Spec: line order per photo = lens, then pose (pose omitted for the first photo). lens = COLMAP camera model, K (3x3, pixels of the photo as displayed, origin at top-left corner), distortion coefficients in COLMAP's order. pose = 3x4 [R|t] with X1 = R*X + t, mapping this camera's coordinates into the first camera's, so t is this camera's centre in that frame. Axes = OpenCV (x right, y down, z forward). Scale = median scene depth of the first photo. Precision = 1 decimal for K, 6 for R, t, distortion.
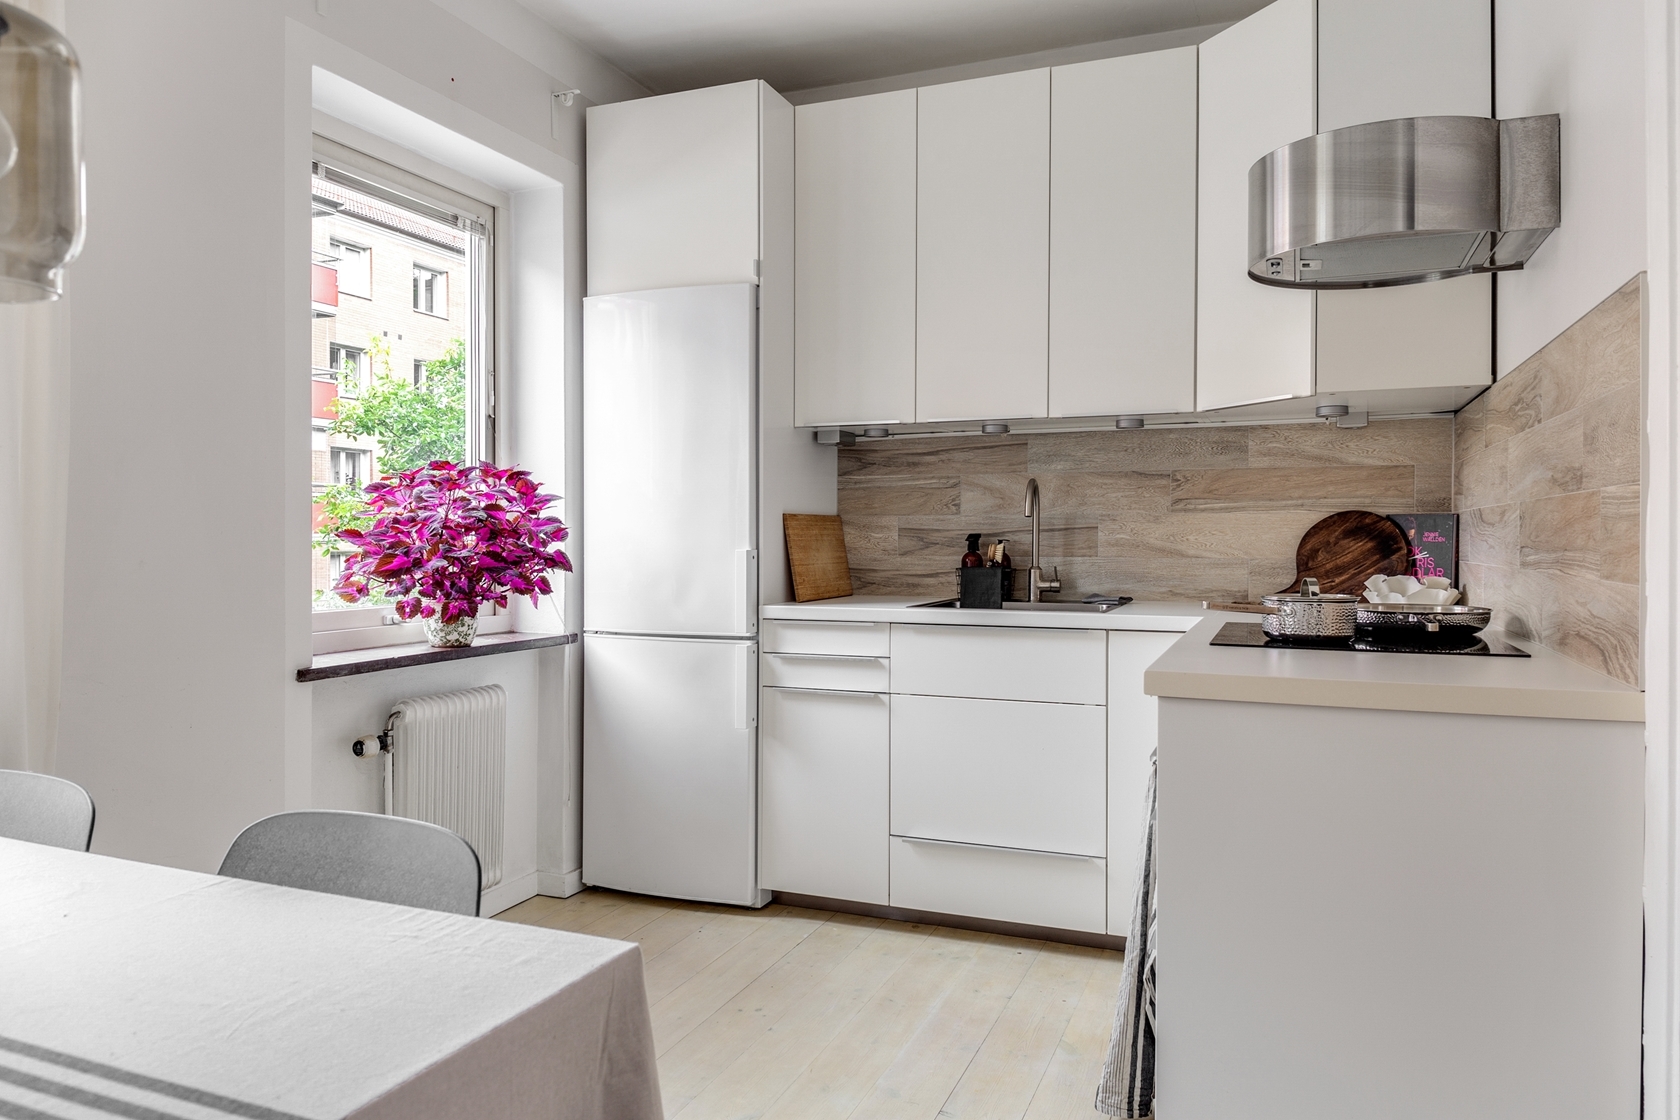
lens RADIAL K [[1148.2, 0, 839.7], [0, 1148.2, 545.2], [0, 0, 1]] dist [0.061417, -0.090624]
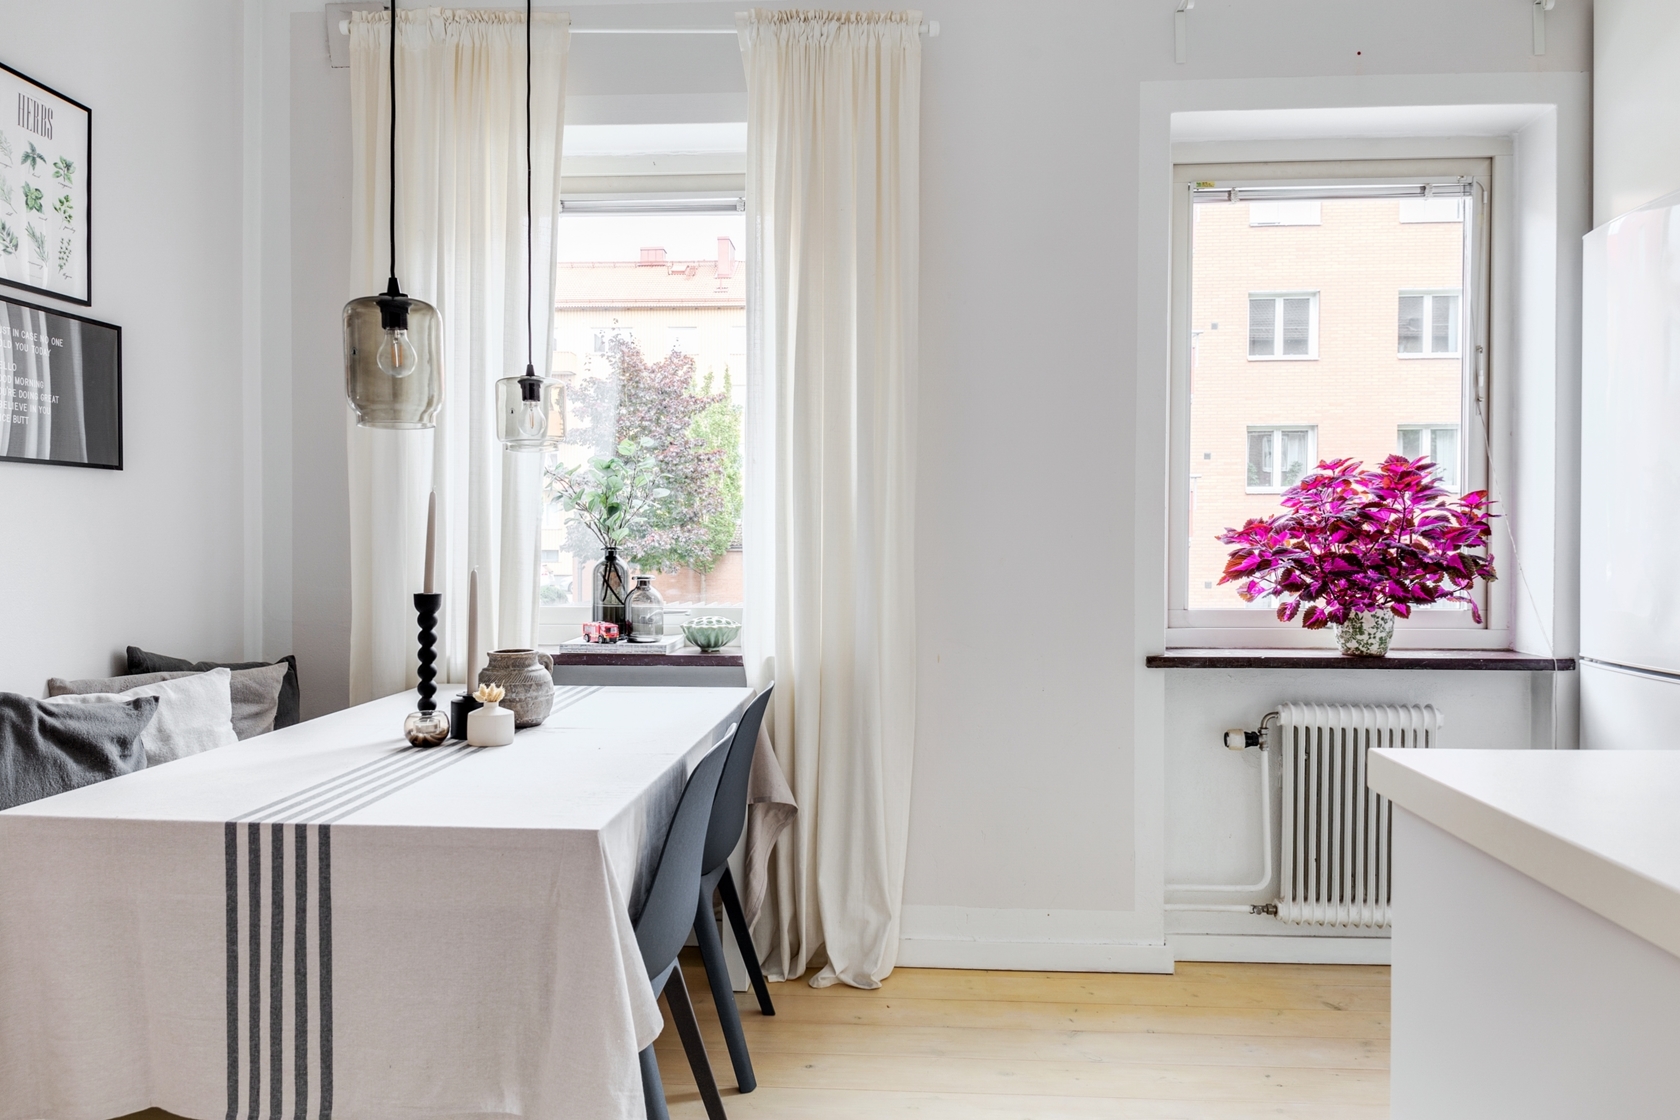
lens RADIAL K [[1148.2, 0, 839.7], [0, 1148.2, 545.2], [0, 0, 1]] dist [0.061417, -0.090624]
pose [[0.307527, 0.000034, -0.951539, 0.433965], [-0.004364, 0.999990, -0.001375, 0.001414], [0.951529, 0.004575, 0.307524, 0.311157]]
